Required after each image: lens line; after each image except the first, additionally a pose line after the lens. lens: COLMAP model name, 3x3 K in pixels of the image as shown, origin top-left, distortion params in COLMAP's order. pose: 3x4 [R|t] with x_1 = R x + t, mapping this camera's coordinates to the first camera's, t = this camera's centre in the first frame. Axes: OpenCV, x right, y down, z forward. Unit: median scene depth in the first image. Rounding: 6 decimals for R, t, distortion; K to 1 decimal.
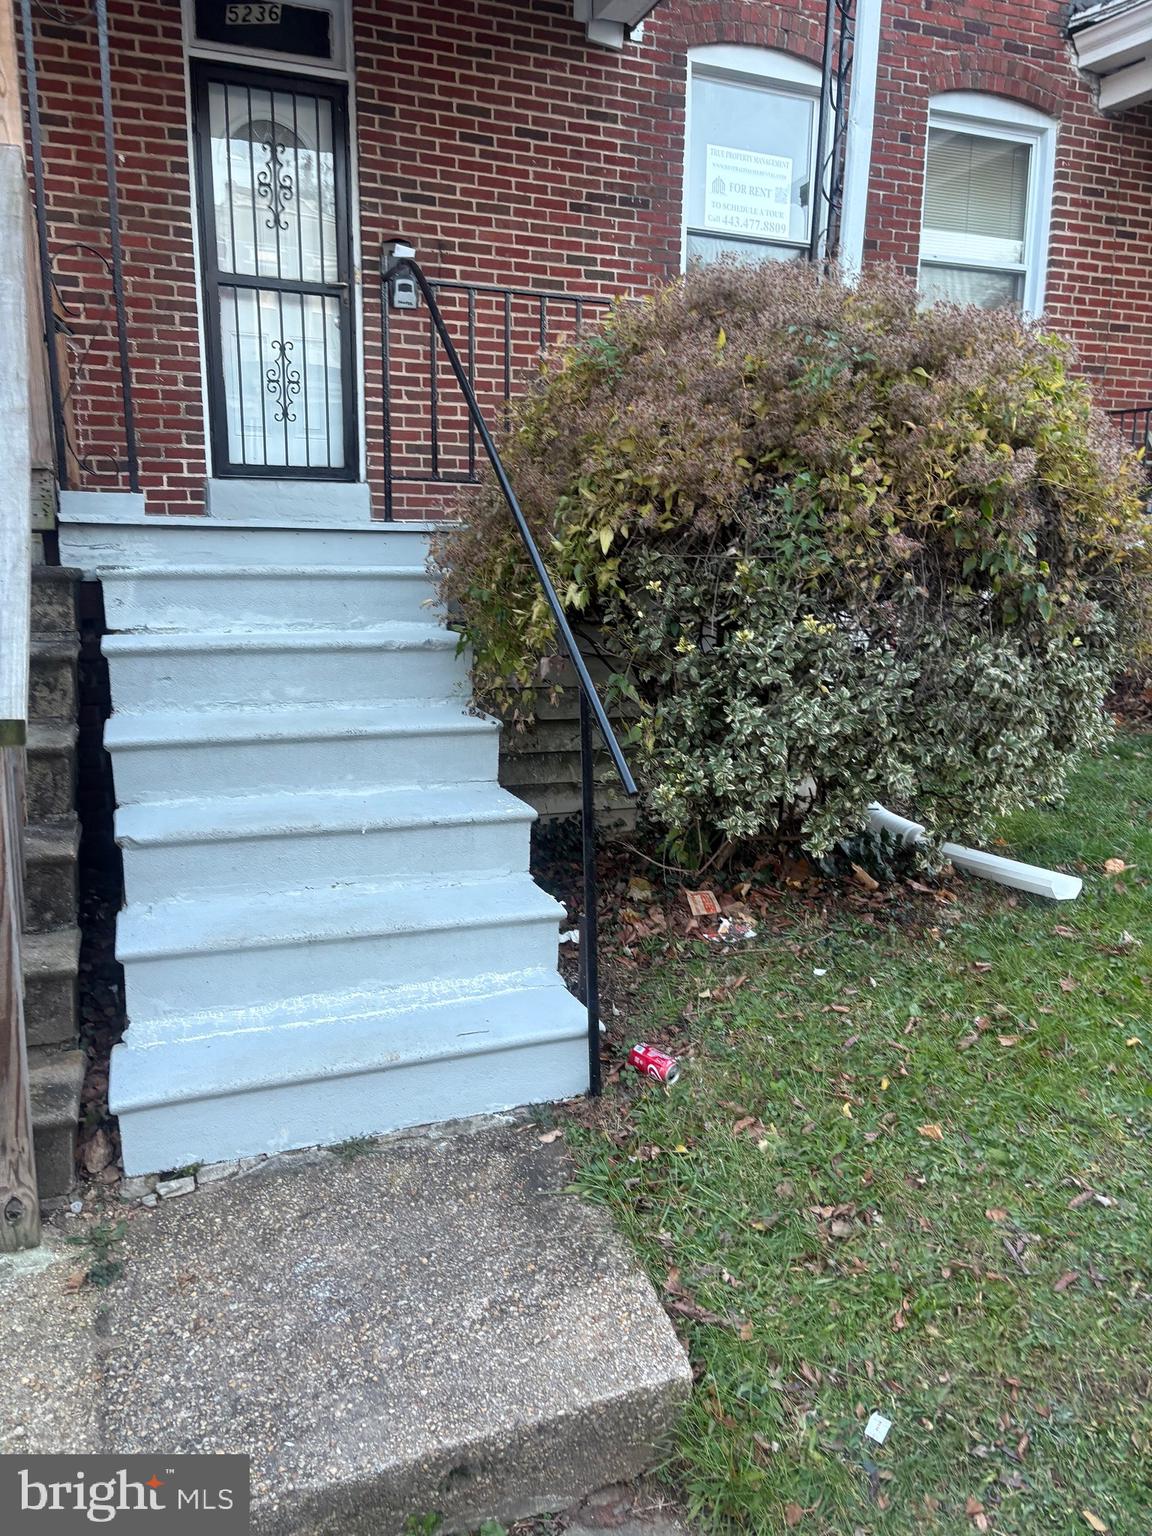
lens RADIAL K [[1189.3, 0, 576.0], [0, 1189.3, 768.0], [0, 0, 1]] dist [0.066480, -0.061661]
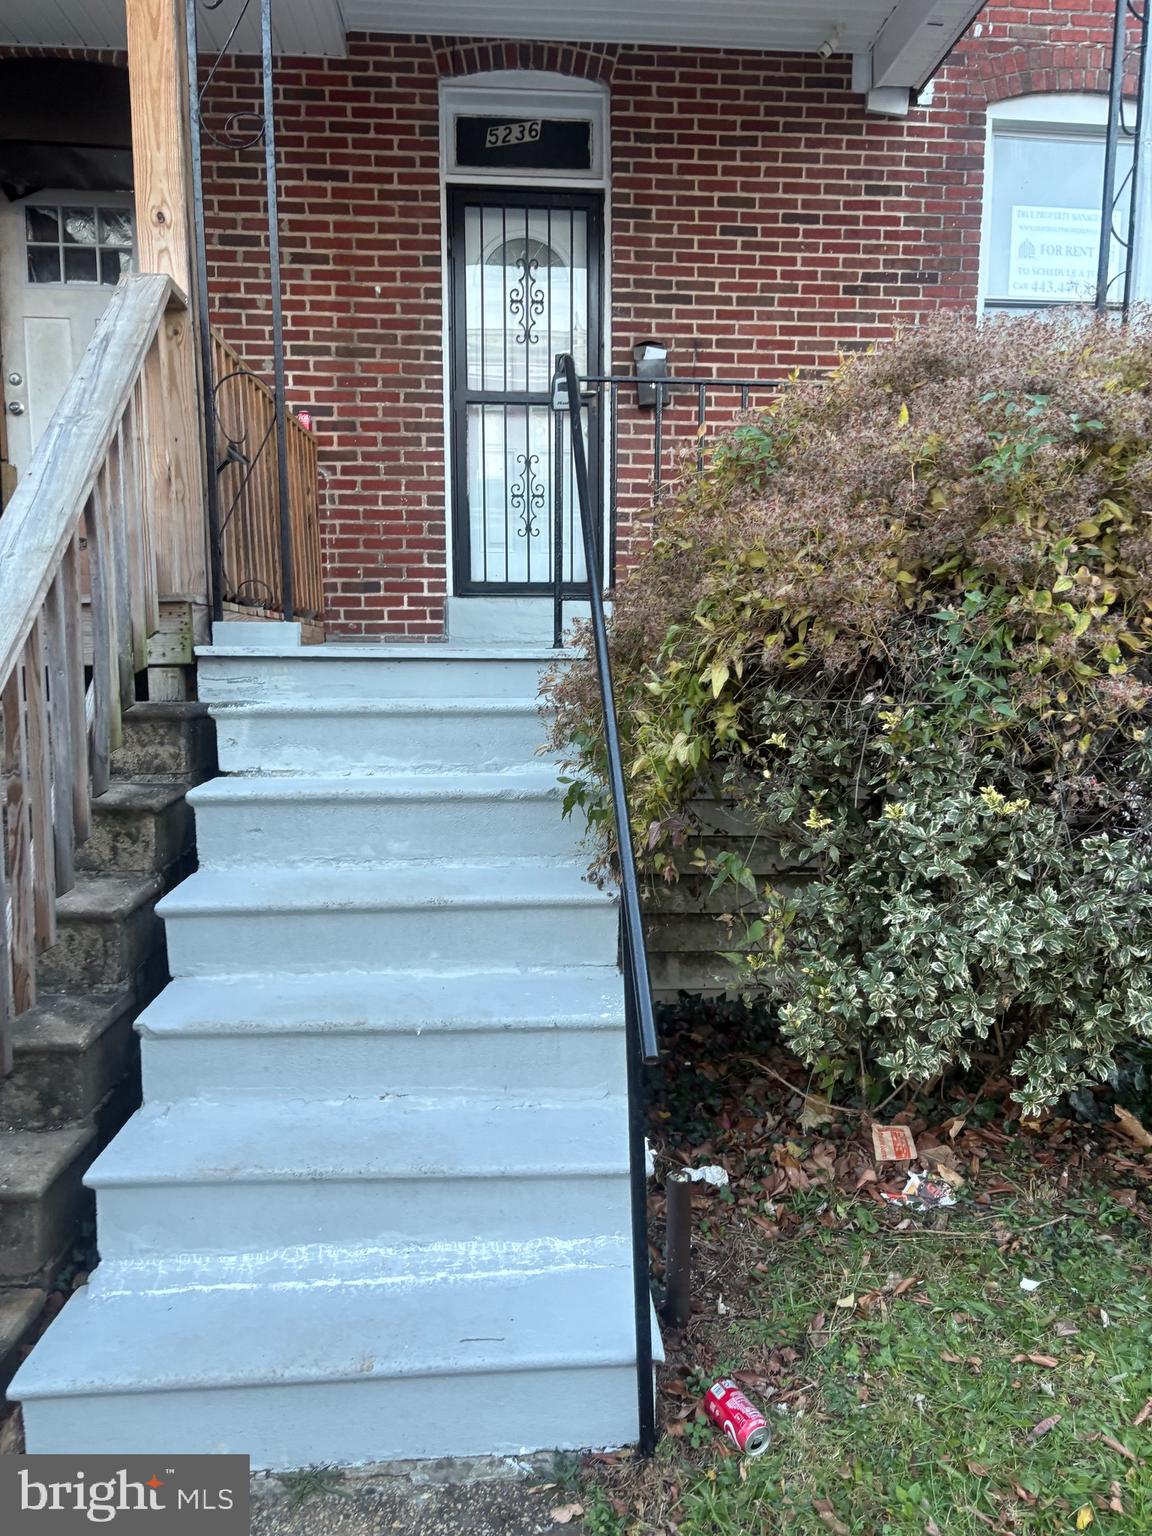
lens RADIAL K [[1174.6, 0, 576.0], [0, 1174.6, 768.0], [0, 0, 1]] dist [0.051074, -0.046912]
pose [[0.953626, 0.020206, -0.300316, 0.144361], [-0.043154, 0.996615, -0.069975, -0.066772], [0.297886, 0.079690, 0.951270, 0.218773]]
